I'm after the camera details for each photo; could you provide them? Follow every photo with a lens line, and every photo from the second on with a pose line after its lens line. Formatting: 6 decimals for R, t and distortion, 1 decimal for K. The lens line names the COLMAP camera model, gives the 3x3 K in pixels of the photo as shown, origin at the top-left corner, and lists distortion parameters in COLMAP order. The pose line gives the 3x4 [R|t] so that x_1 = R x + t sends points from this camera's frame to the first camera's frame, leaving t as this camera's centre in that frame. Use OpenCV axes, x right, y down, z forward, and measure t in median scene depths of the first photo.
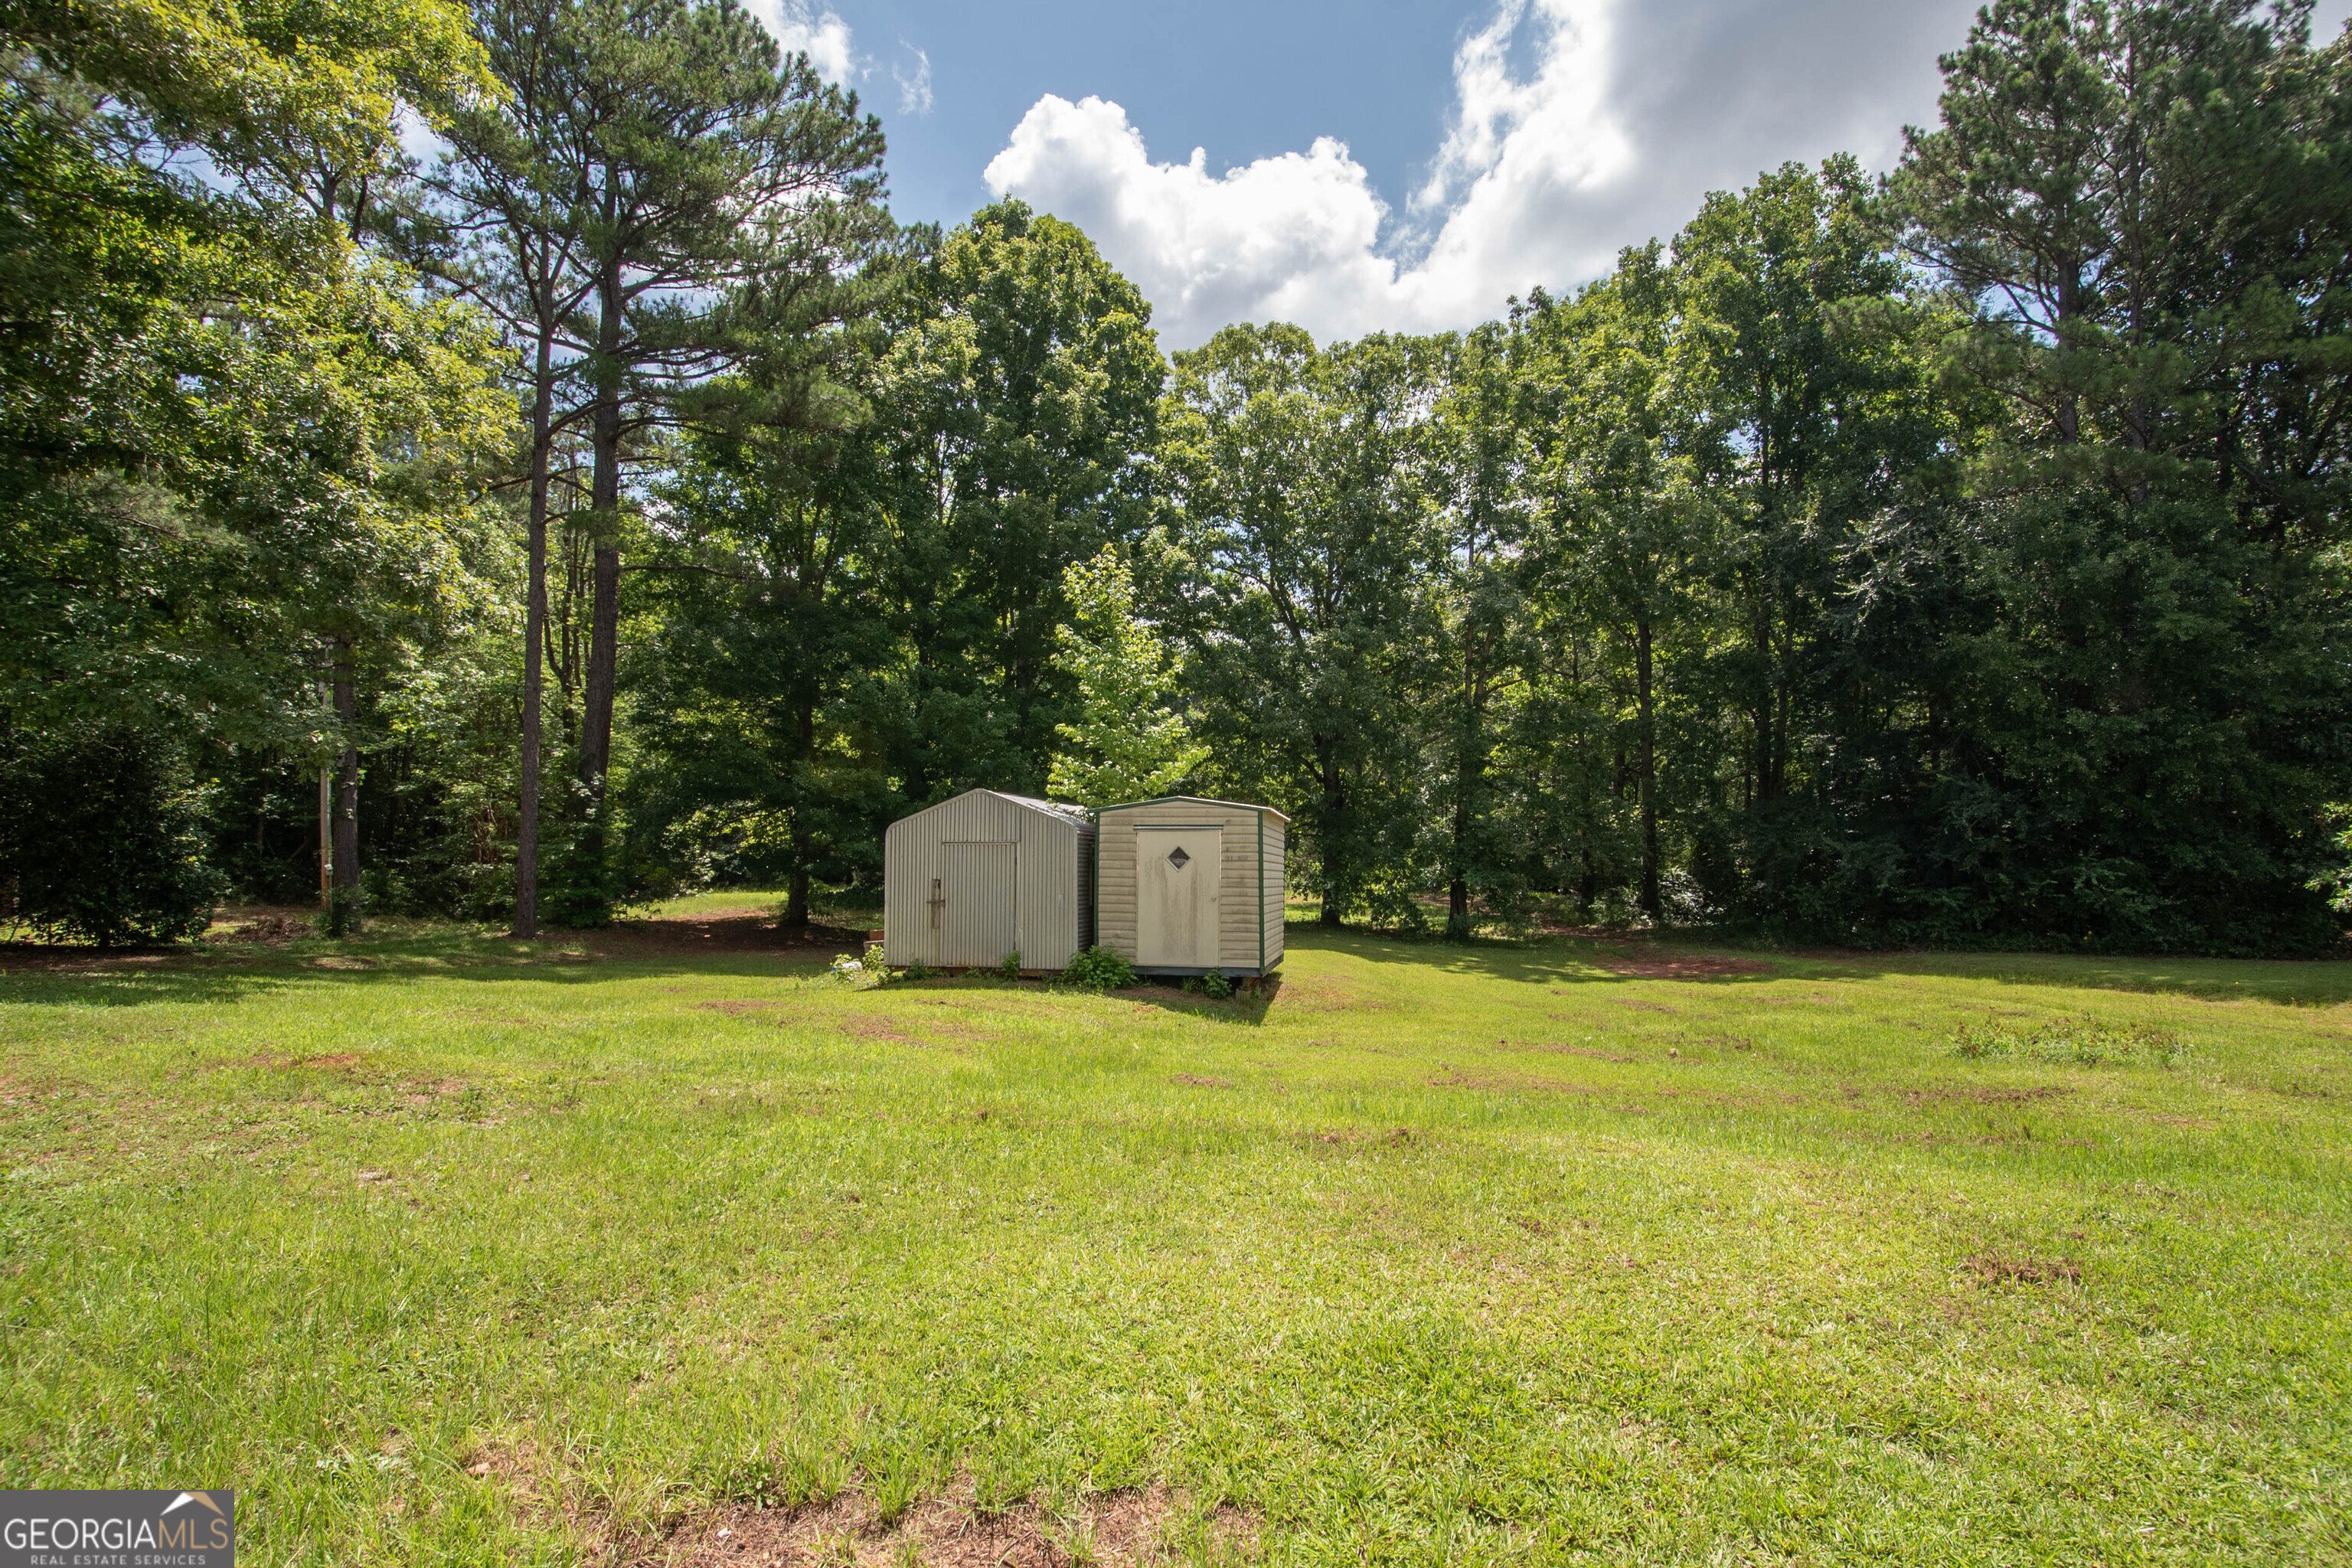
lens RADIAL K [[1023.7, 0, 1178.2], [0, 1023.7, 815.4], [0, 0, 1]] dist [0.014279, -0.022541]
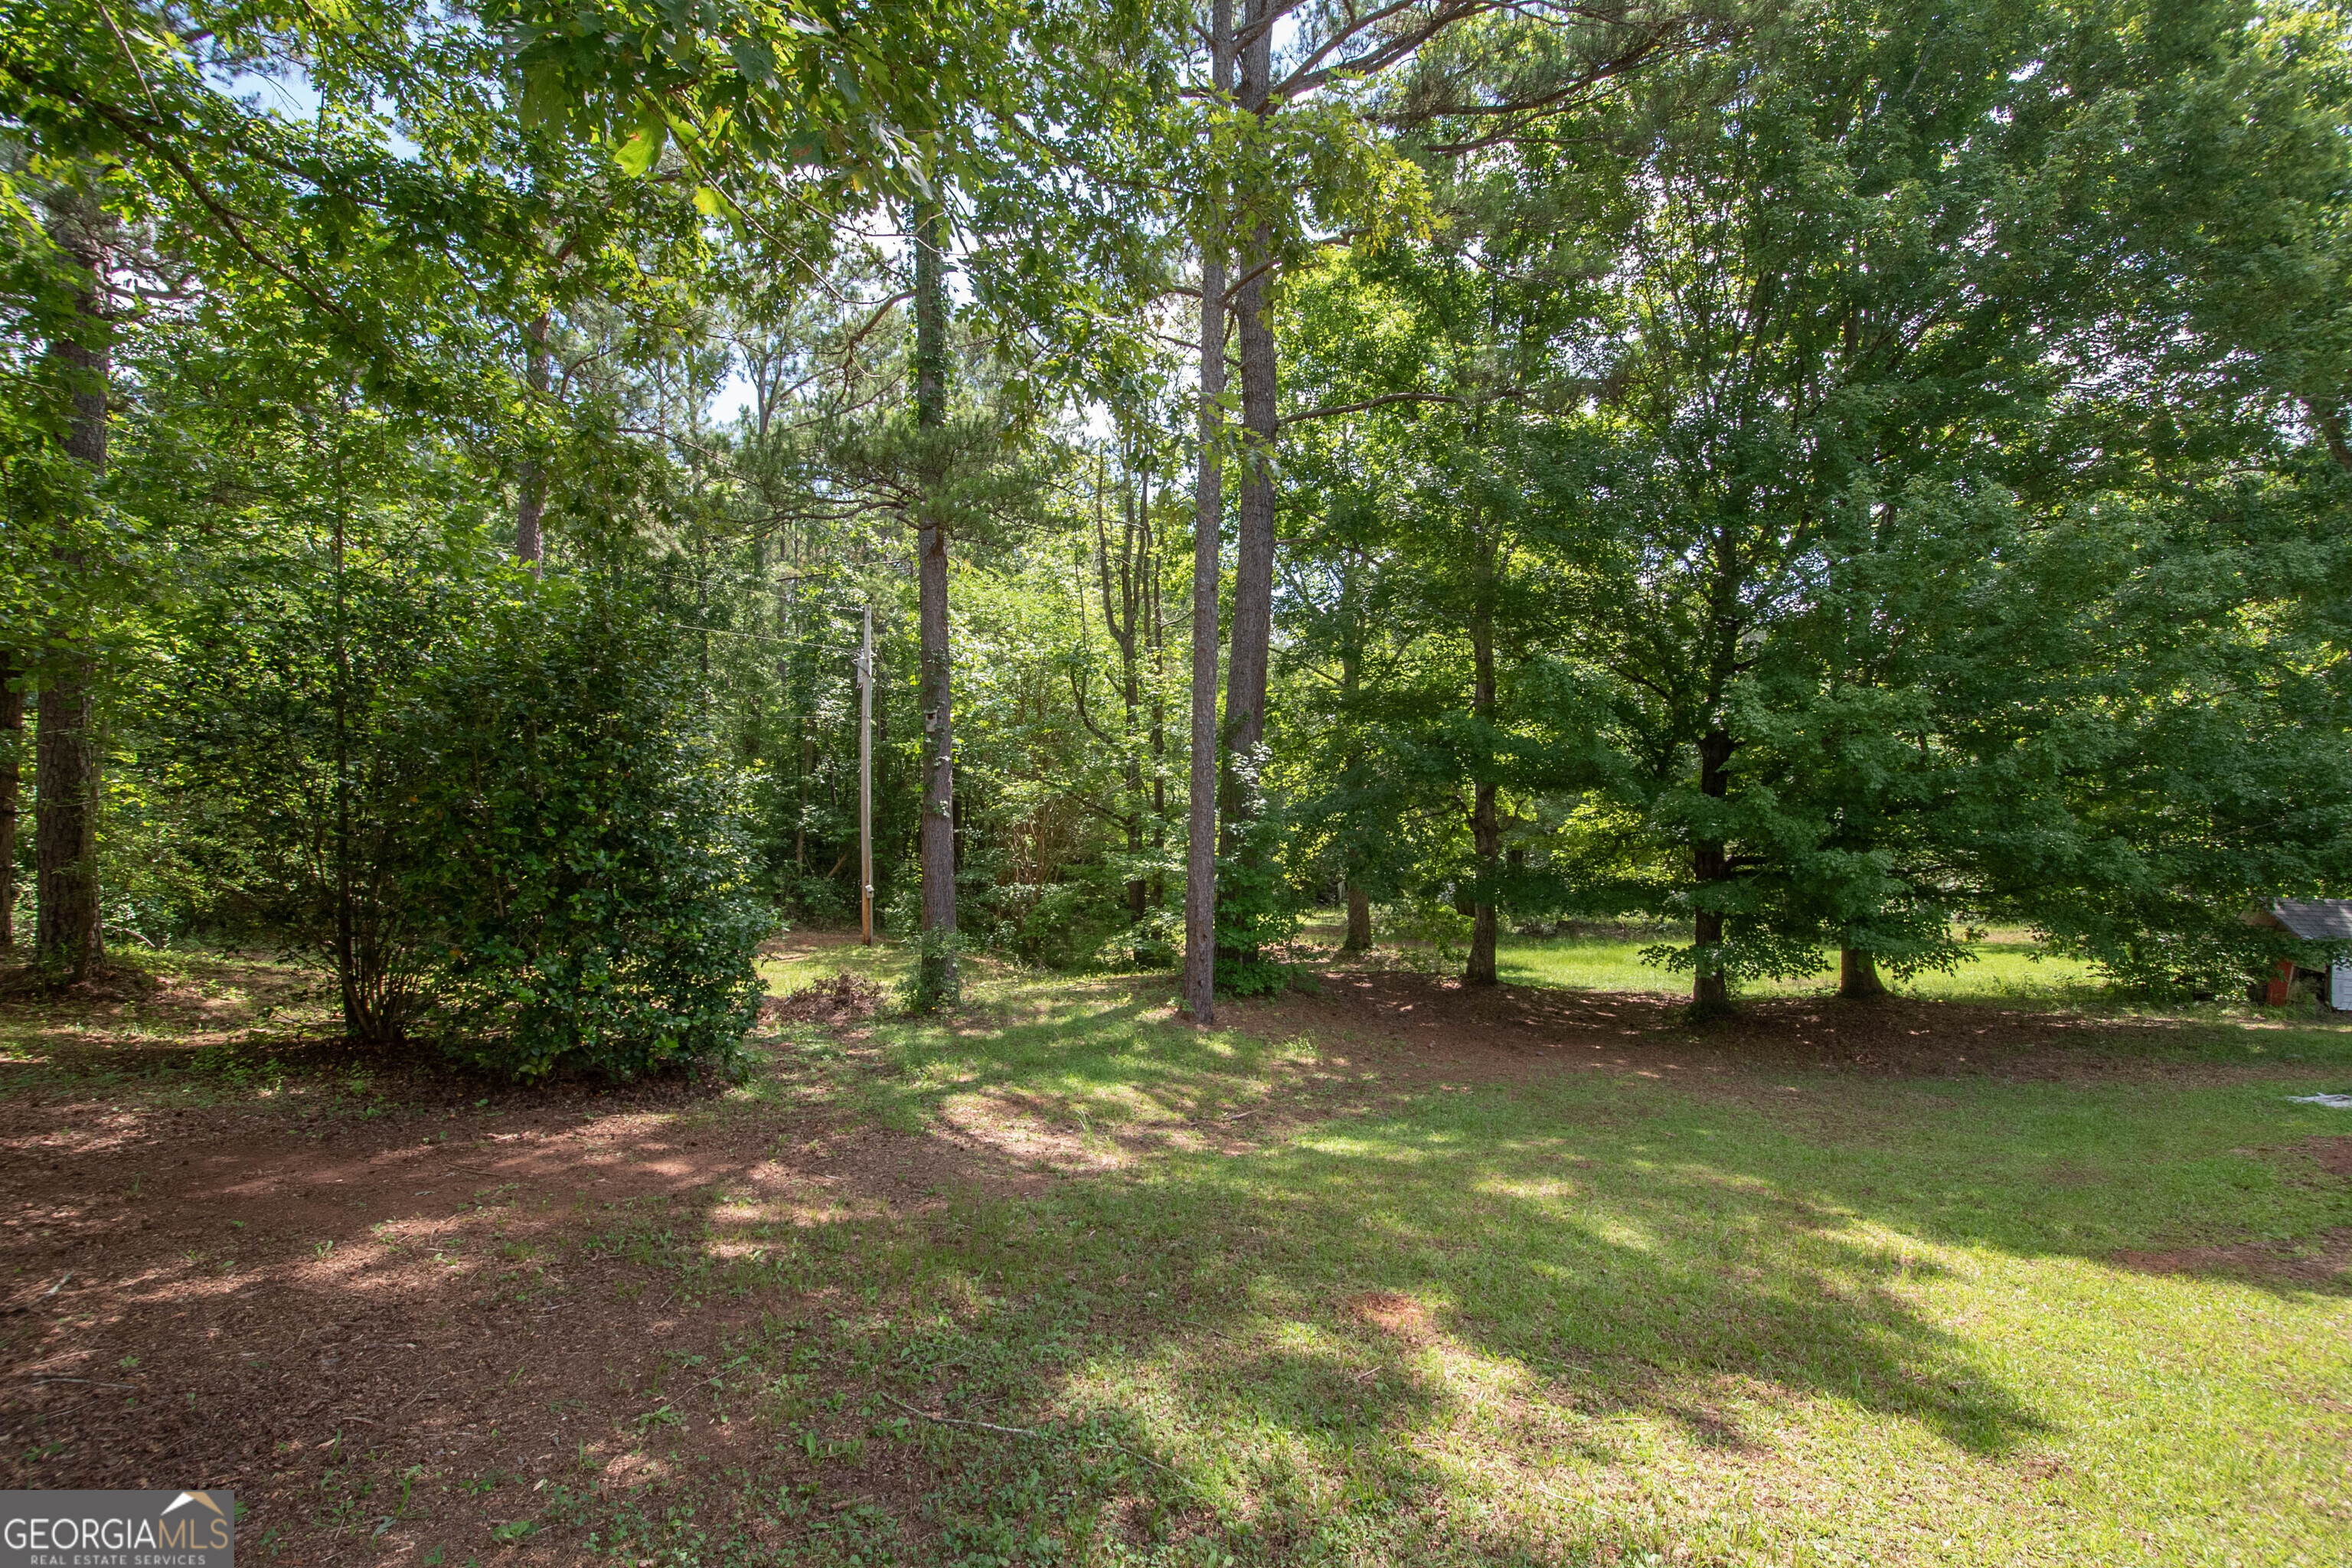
lens RADIAL K [[1023.7, 0, 1178.2], [0, 1023.7, 815.4], [0, 0, 1]] dist [0.014279, -0.022541]
pose [[0.932548, -0.016771, -0.360655, -0.302392], [0.010065, 0.999740, -0.020466, 0.010869], [0.360905, 0.015456, 0.932475, 0.319351]]
